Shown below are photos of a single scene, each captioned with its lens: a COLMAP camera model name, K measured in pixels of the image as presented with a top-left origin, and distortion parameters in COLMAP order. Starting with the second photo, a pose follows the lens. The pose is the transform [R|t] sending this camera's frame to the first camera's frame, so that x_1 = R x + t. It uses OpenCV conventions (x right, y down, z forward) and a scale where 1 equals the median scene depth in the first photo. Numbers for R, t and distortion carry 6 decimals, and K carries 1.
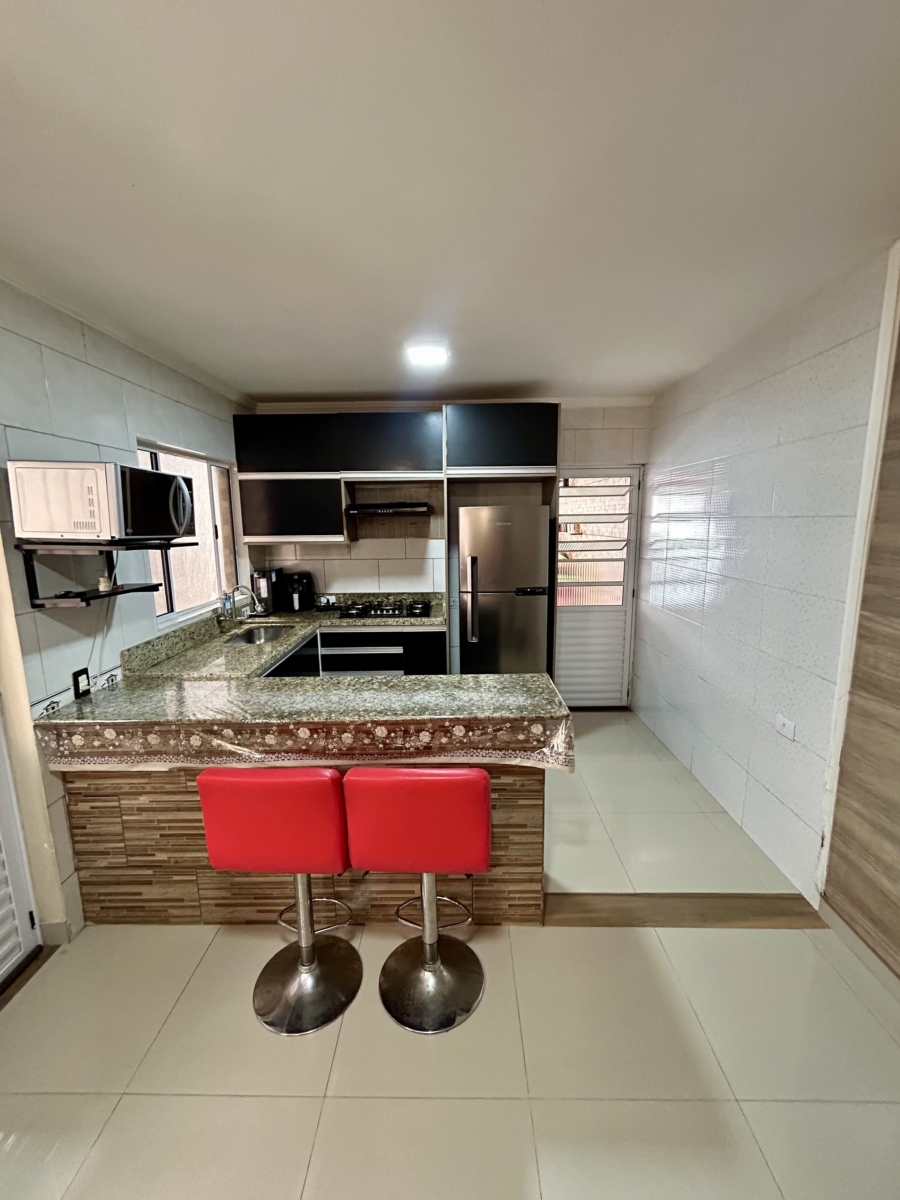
lens RADIAL K [[482.9, 0, 450.5], [0, 482.9, 598.4], [0, 0, 1]] dist [-0.000498, 0.000545]
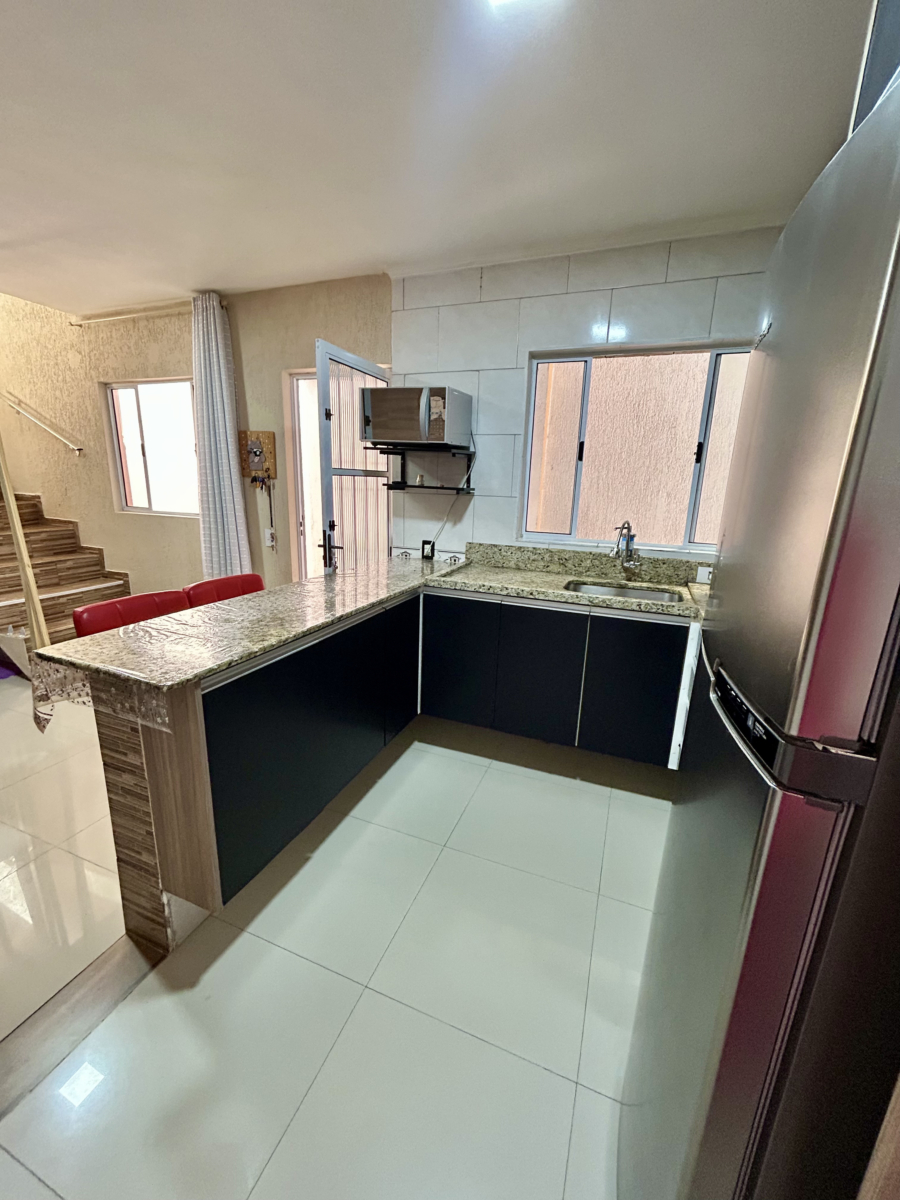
lens RADIAL K [[482.9, 0, 450.5], [0, 482.9, 598.4], [0, 0, 1]] dist [-0.000498, 0.000545]
pose [[-0.354676, 0.221814, -0.908297, 0.533718], [-0.178263, 0.937590, 0.298577, -0.126468], [0.917838, 0.267814, -0.292999, 1.427766]]
